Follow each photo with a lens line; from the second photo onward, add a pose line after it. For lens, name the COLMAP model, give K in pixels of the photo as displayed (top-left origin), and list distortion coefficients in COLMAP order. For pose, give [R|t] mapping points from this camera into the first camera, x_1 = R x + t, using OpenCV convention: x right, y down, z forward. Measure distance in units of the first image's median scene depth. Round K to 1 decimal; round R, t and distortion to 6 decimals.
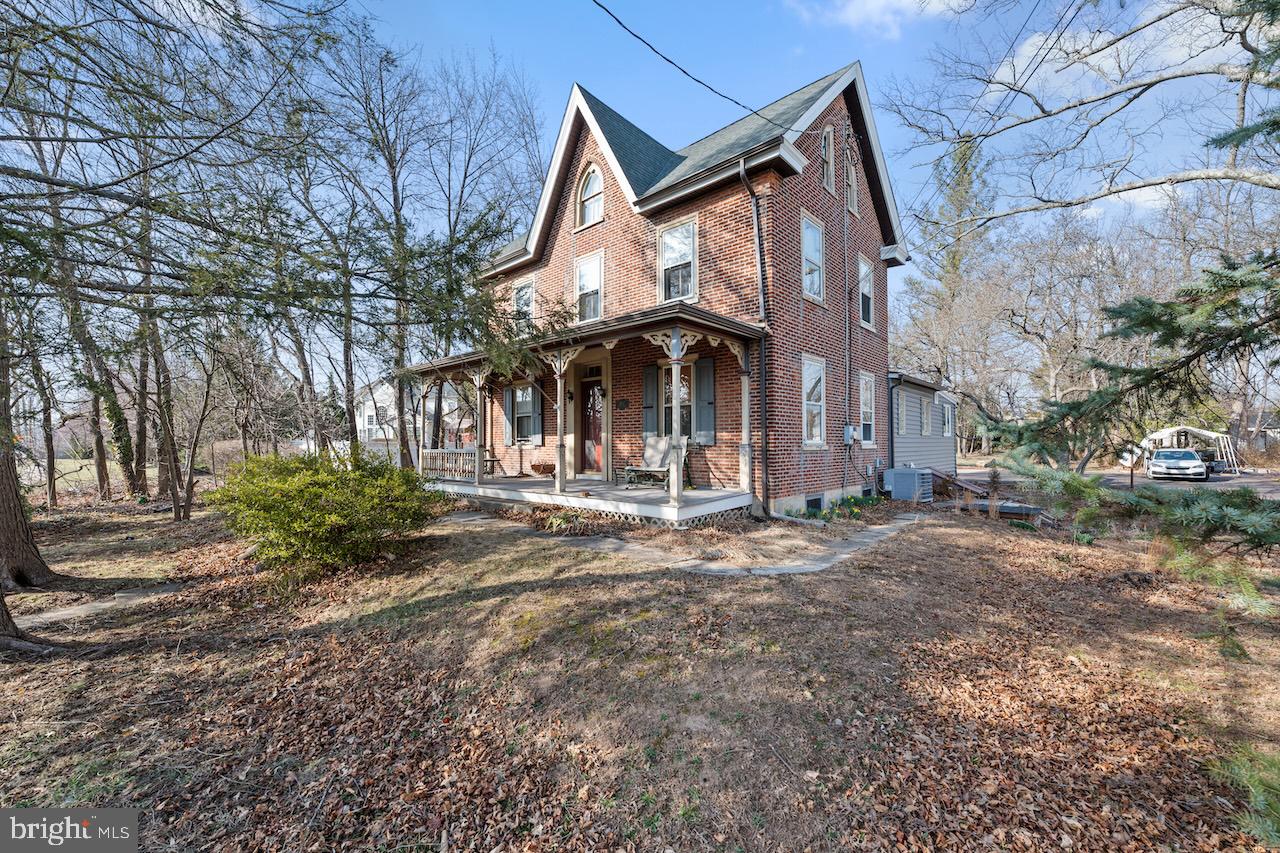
lens RADIAL K [[508.7, 0, 633.9], [0, 508.7, 435.2], [0, 0, 1]] dist [0.000120, -0.000022]
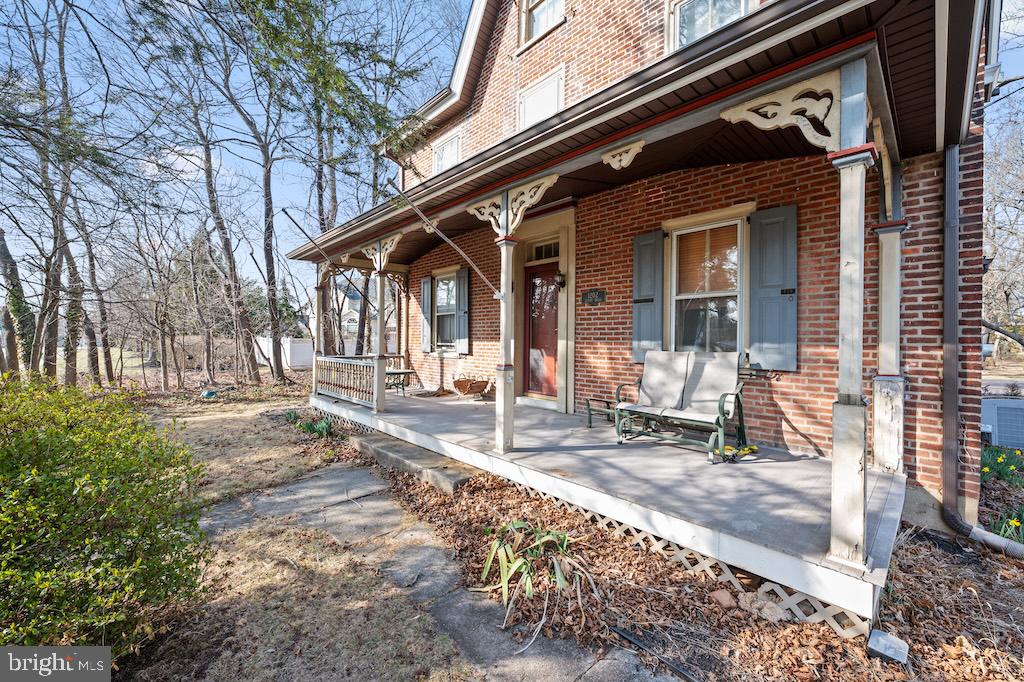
lens RADIAL K [[413.4, 0, 512.0], [0, 413.4, 341.0], [0, 0, 1]] dist [-0.000433, 0.000004]
pose [[0.997728, 0.012616, -0.066181, -0.083021], [-0.011361, 0.999749, 0.019309, -0.012363], [0.066408, -0.018513, 0.997621, 0.426046]]
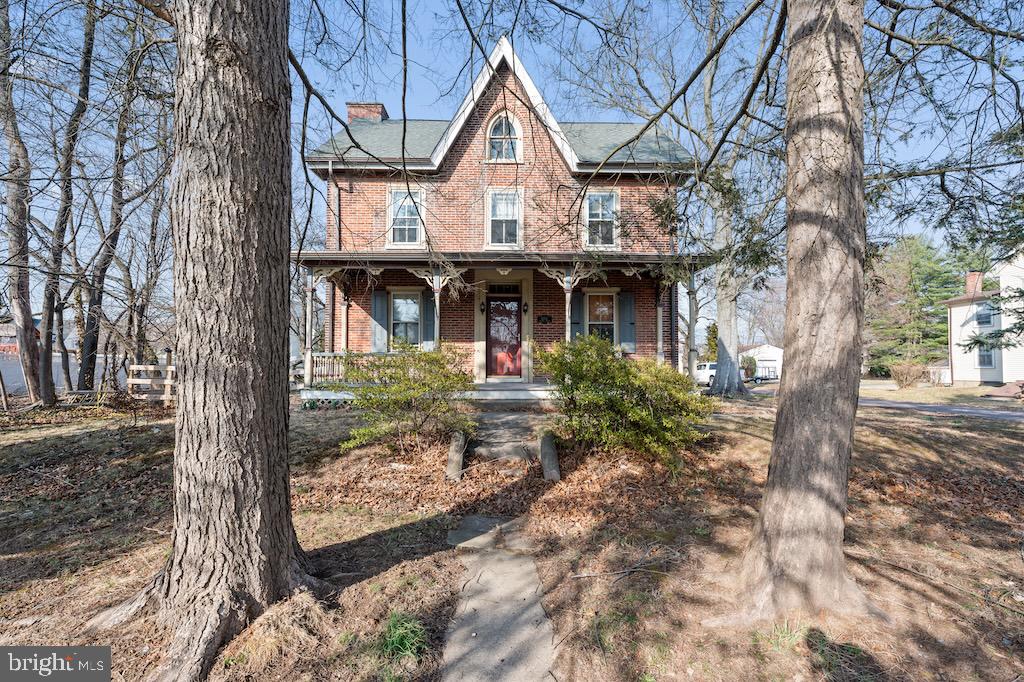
lens RADIAL K [[410.0, 0, 510.6], [0, 410.0, 366.1], [0, 0, 1]] dist [-0.000147, 0.000007]
pose [[0.729693, 0.013009, 0.683651, -0.698126], [-0.018348, 0.999832, 0.000558, 0.049186], [-0.683528, -0.012951, 0.729809, 0.298653]]
